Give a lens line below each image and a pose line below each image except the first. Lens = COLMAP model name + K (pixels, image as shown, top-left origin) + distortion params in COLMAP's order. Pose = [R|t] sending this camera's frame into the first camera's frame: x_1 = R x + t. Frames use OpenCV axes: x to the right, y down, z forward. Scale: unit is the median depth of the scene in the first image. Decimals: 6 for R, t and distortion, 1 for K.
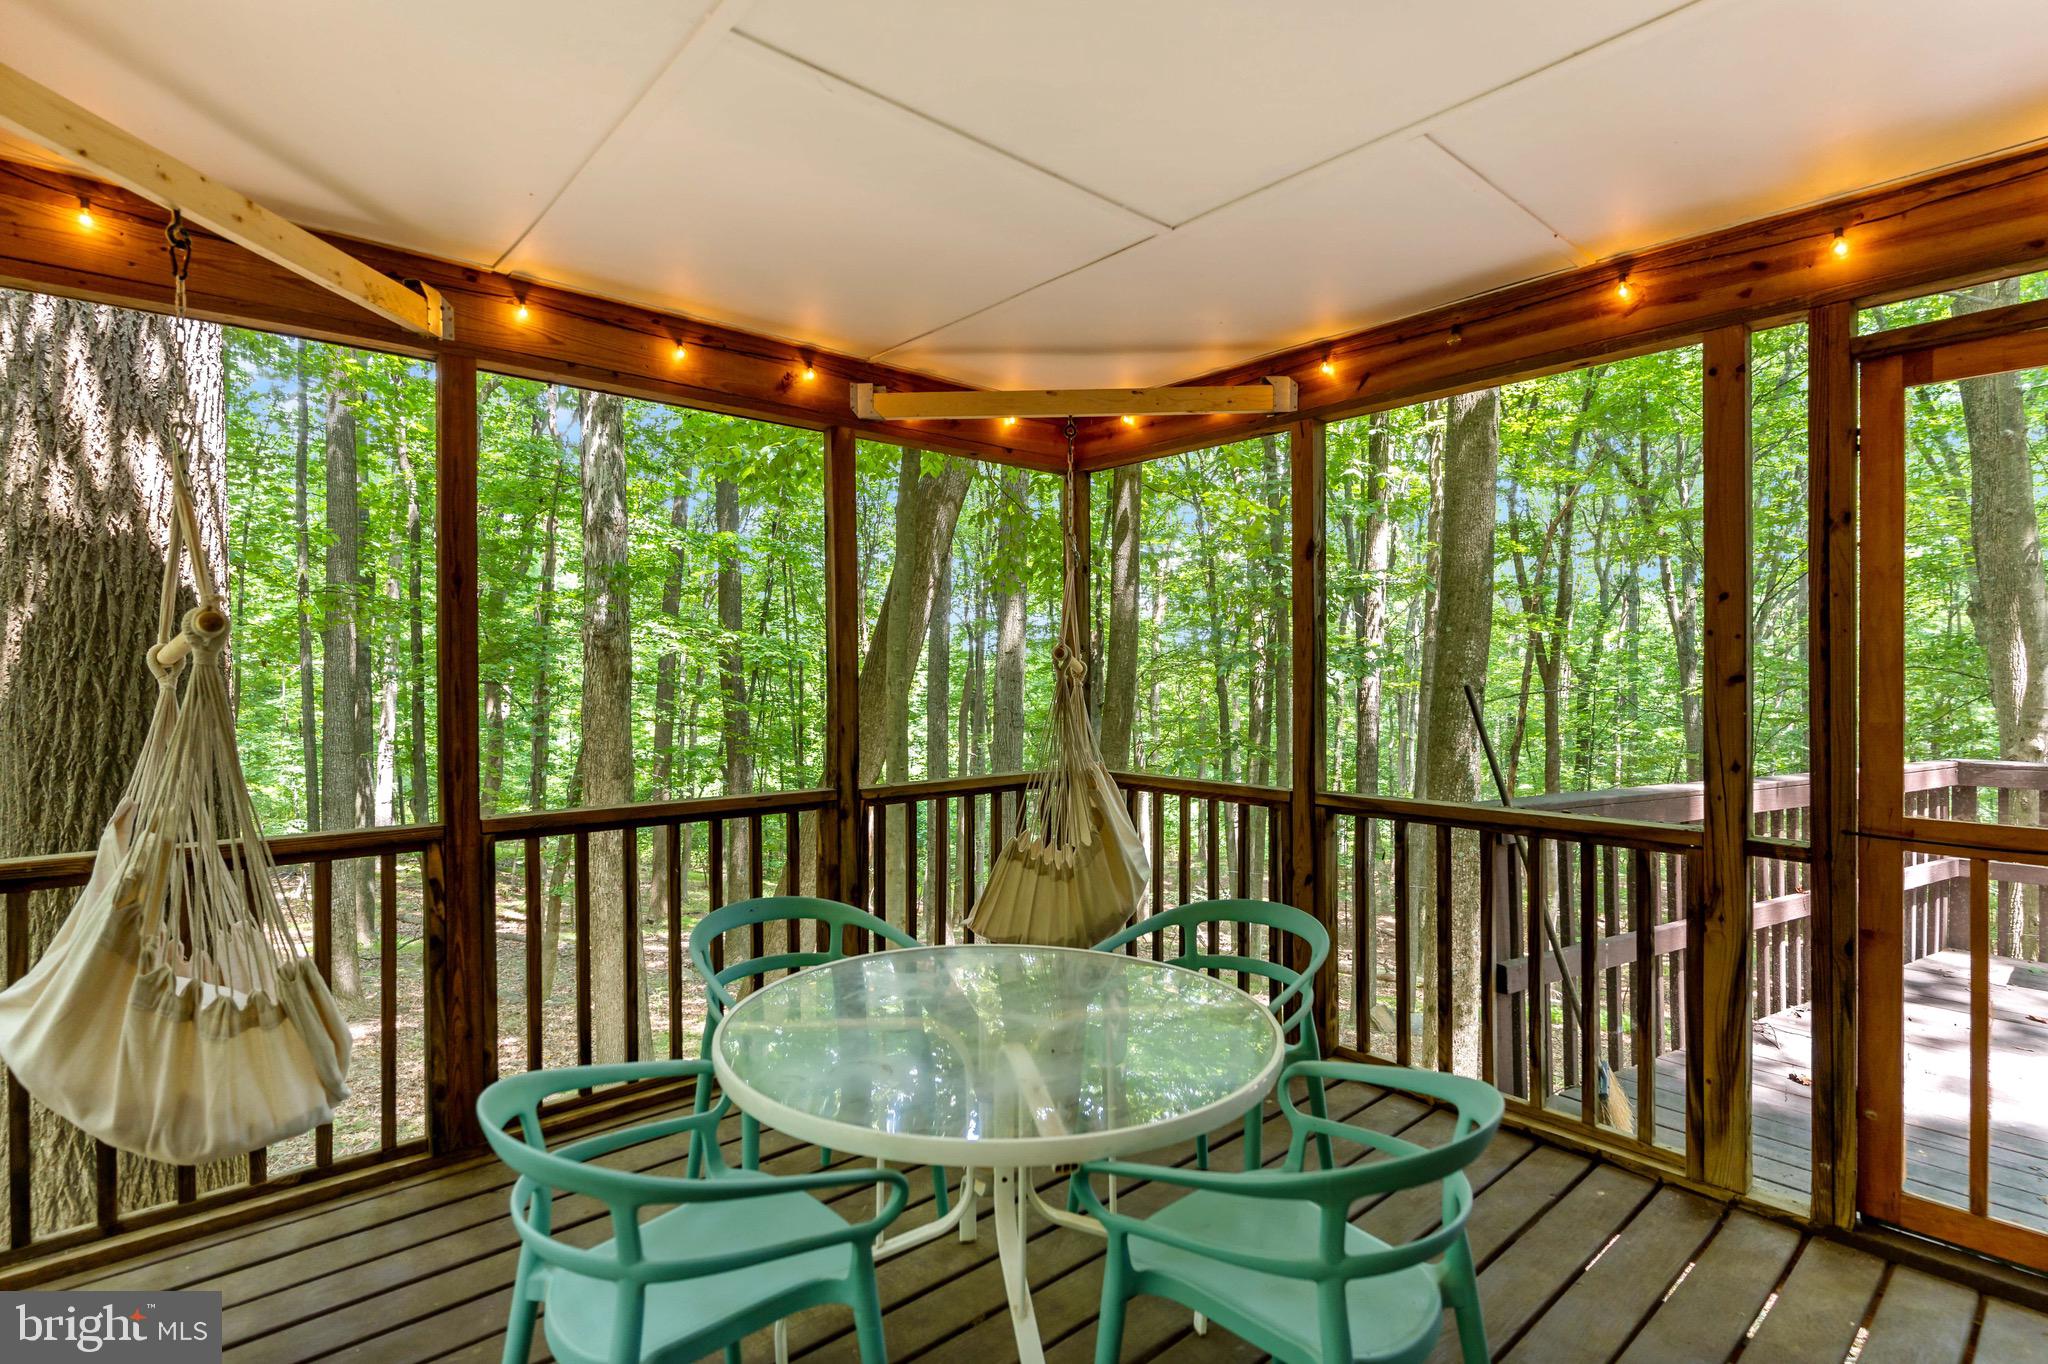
lens RADIAL K [[1018.5, 0, 1024.0], [0, 1018.5, 682.0], [0, 0, 1]] dist [0.002458, 0.001656]
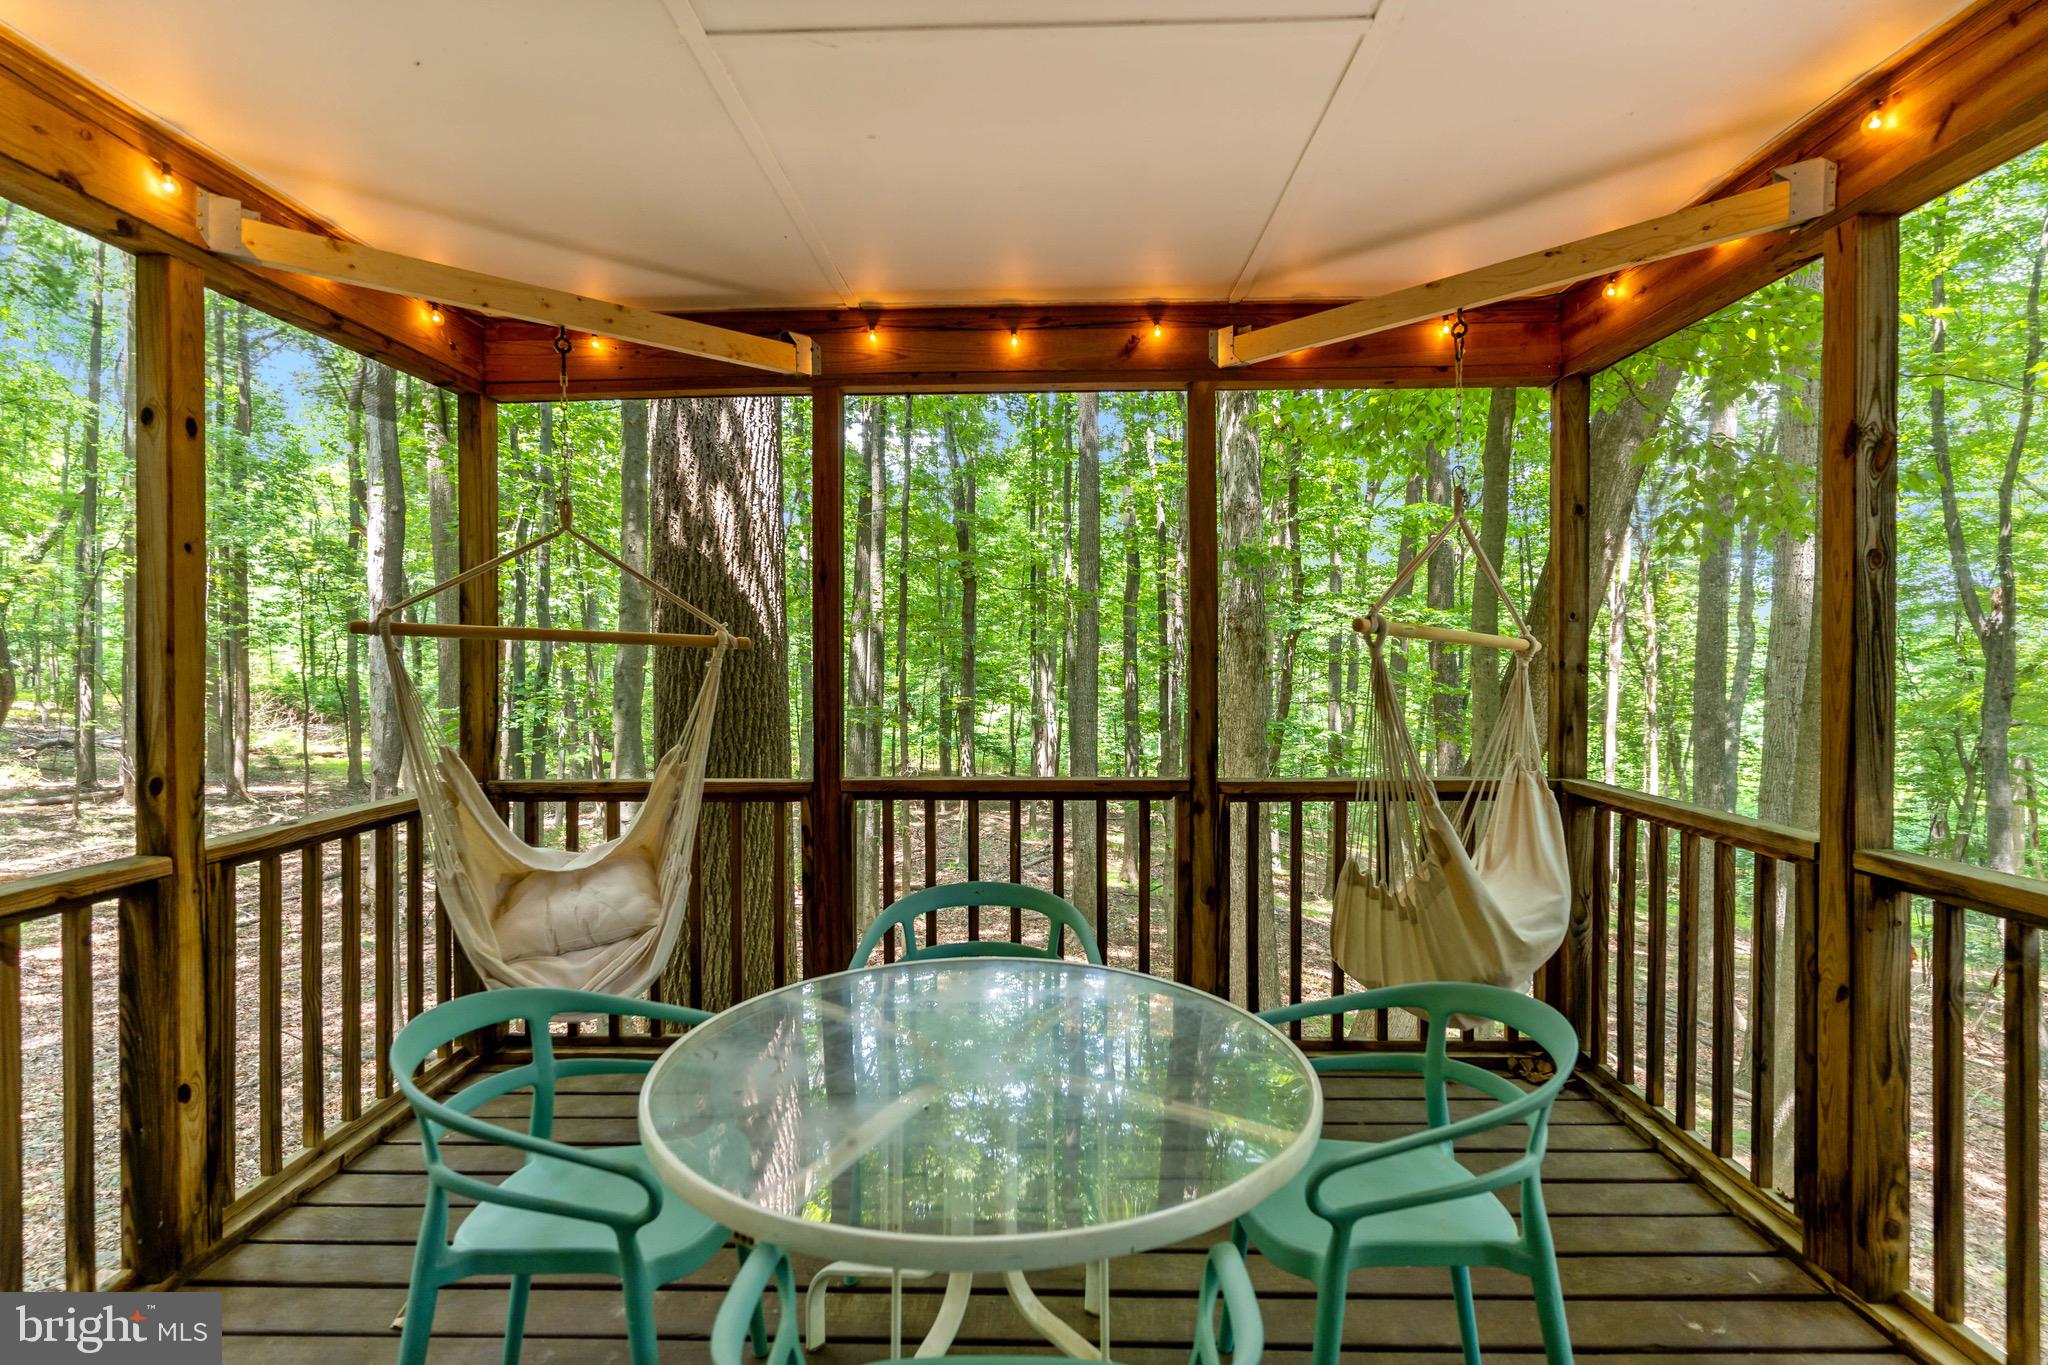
lens RADIAL K [[1018.5, 0, 1024.0], [0, 1018.5, 682.5], [0, 0, 1]] dist [0.002458, 0.001656]
pose [[0.724148, 0.014313, -0.689496, 0.367873], [-0.001073, 0.999807, 0.019628, -0.000083], [0.689644, -0.013474, 0.724023, 0.253062]]
